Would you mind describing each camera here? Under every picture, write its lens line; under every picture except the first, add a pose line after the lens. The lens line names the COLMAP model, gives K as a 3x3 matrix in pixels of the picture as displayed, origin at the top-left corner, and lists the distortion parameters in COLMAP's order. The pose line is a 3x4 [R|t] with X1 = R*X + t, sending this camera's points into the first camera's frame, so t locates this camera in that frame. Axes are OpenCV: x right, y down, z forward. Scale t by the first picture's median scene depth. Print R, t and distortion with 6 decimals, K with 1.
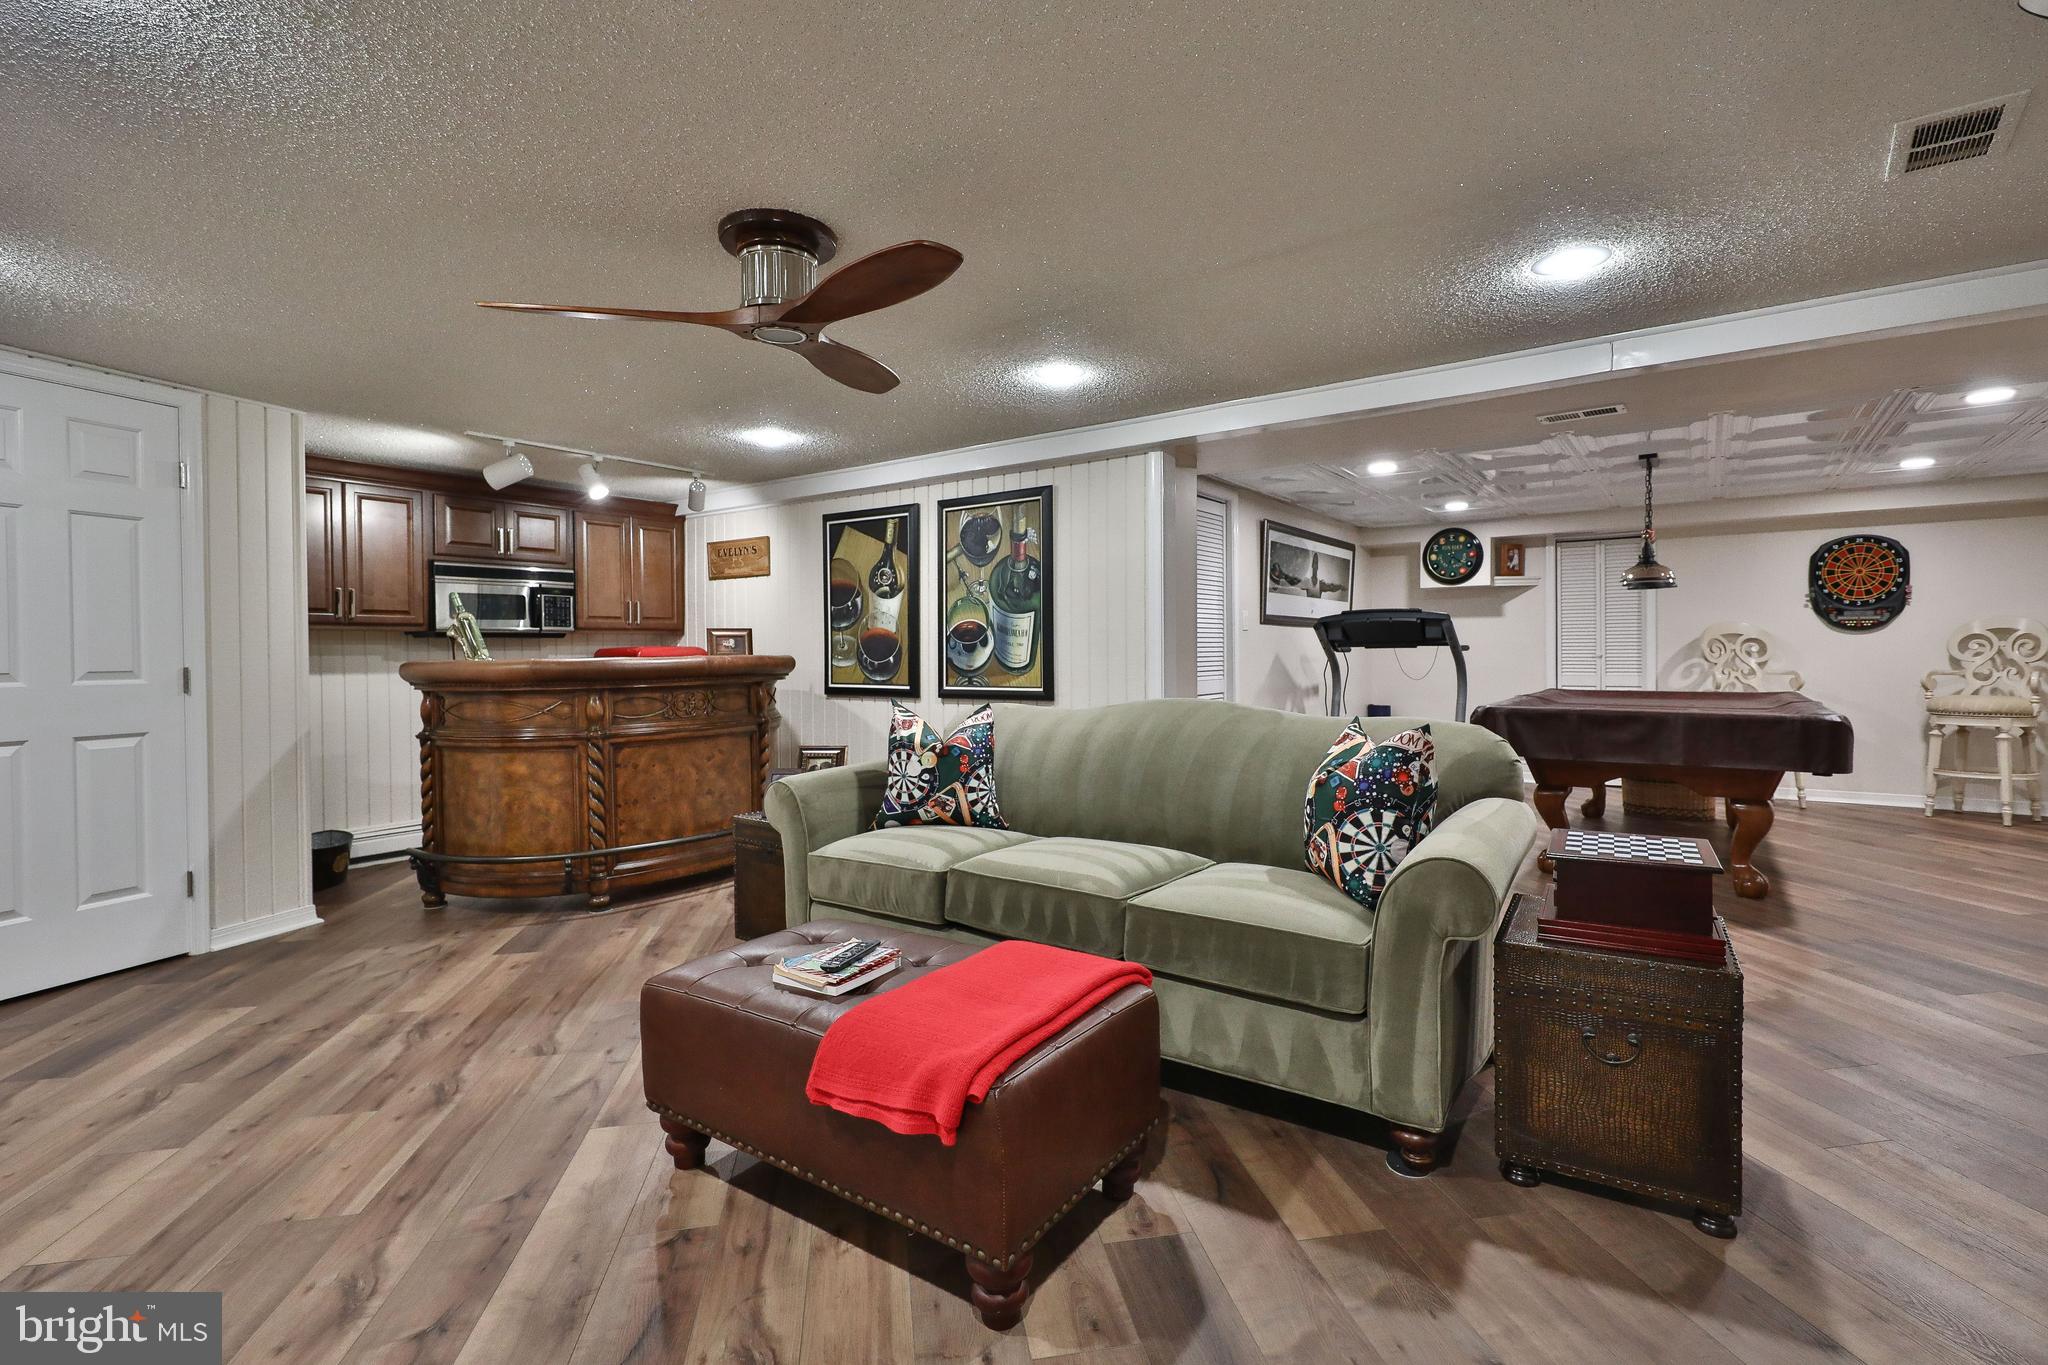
lens RADIAL K [[942.2, 0, 1018.6], [0, 942.2, 677.5], [0, 0, 1]] dist [0.003615, 0.000677]
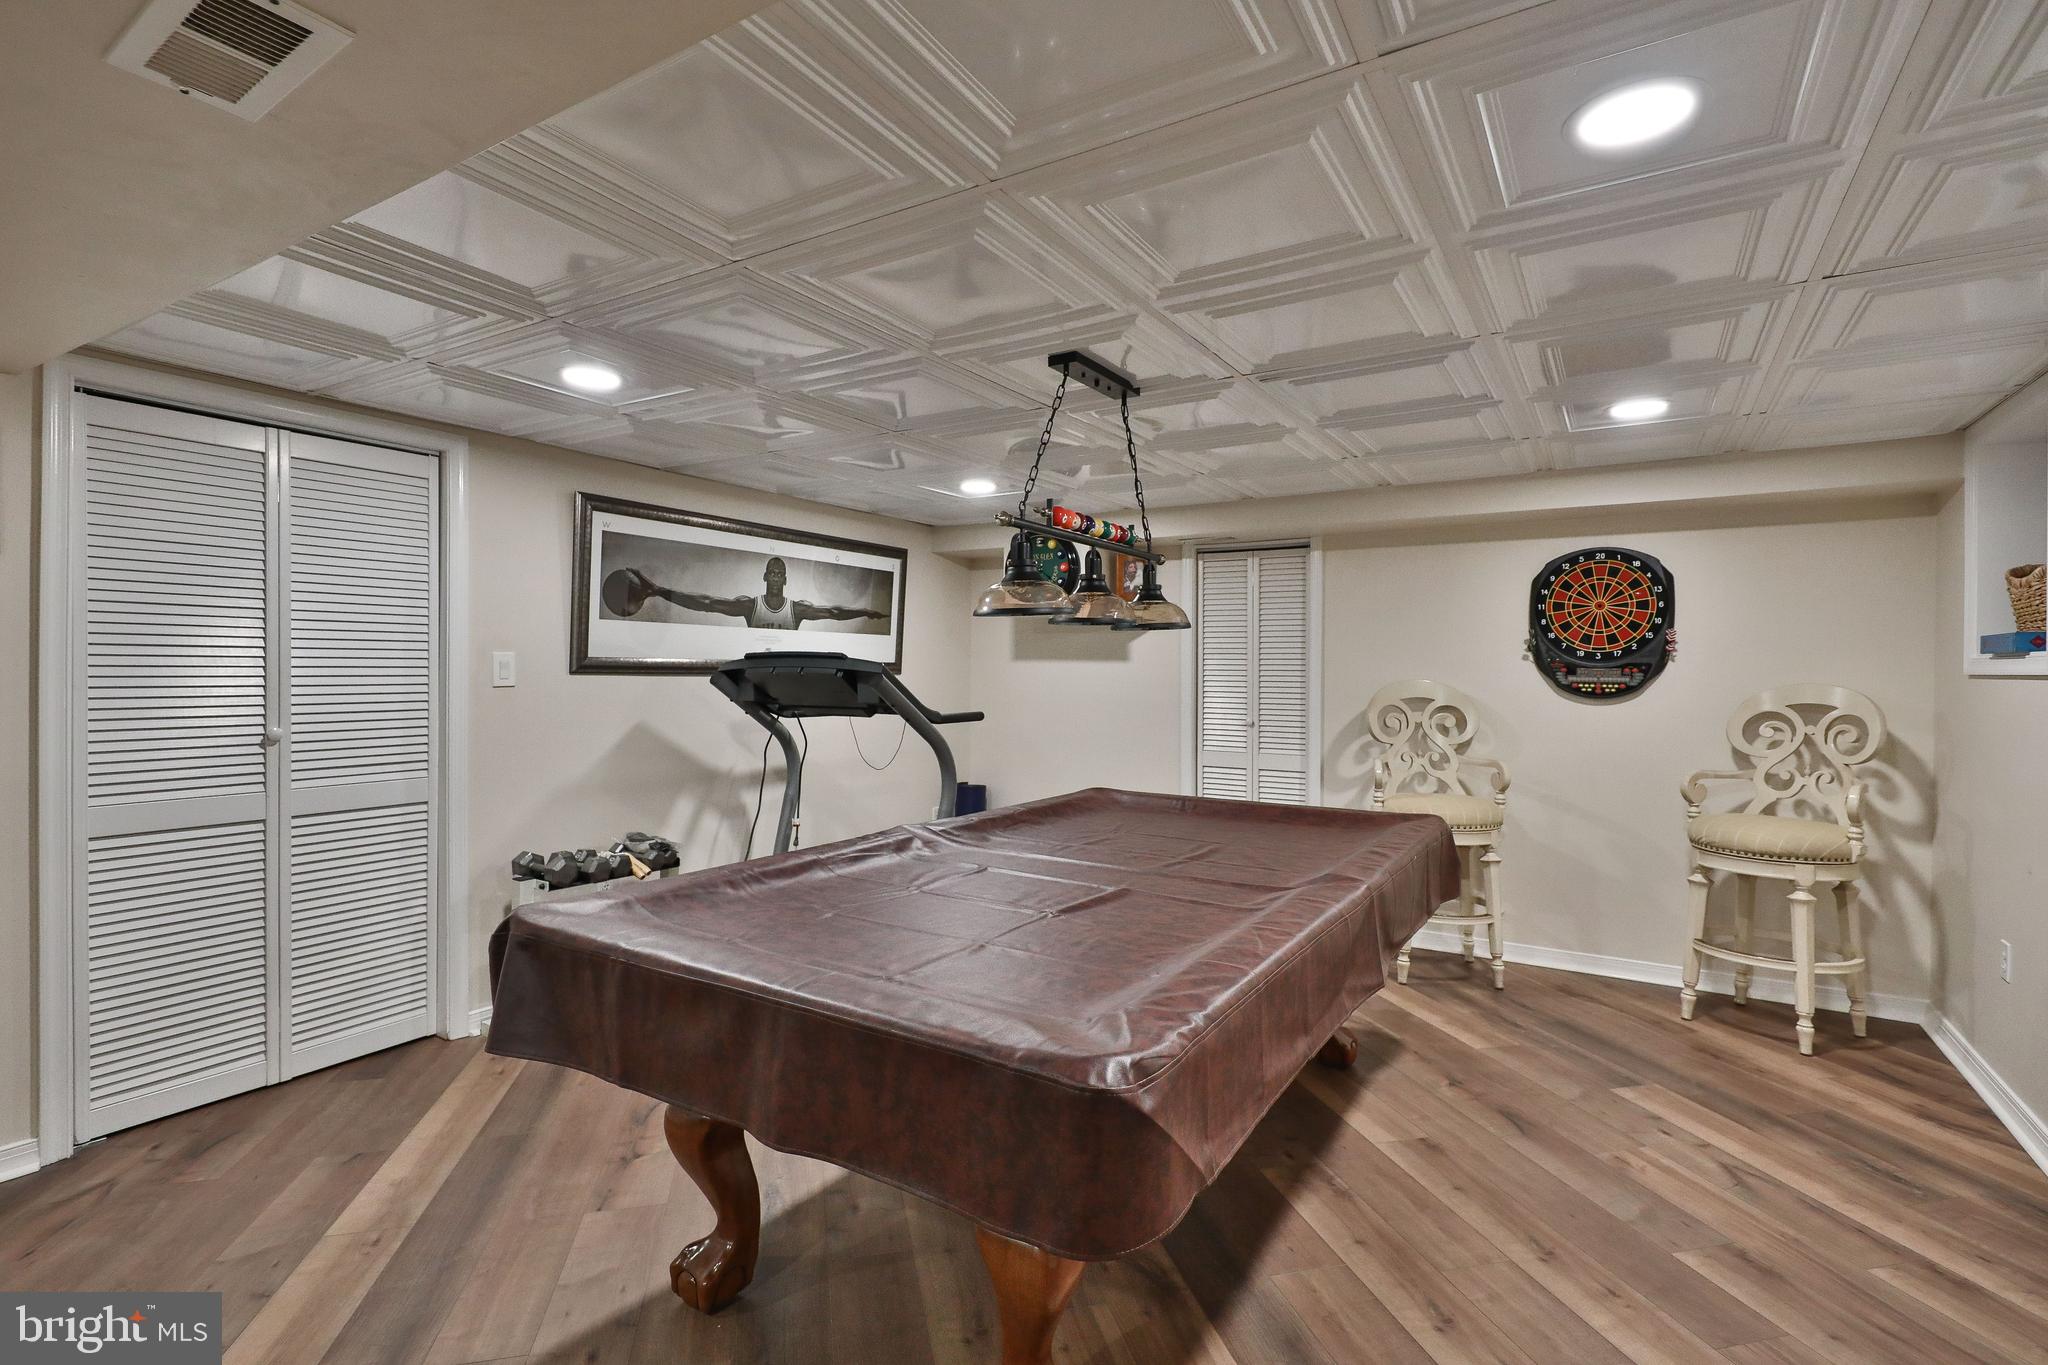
lens RADIAL K [[894.0, 0, 1027.9], [0, 894.0, 672.8], [0, 0, 1]] dist [-0.002369, -0.000482]
pose [[0.999565, 0.019480, 0.022130, 0.500436], [-0.019112, 0.999677, -0.016743, -0.050713], [-0.022449, 0.016312, 0.999615, 0.418448]]
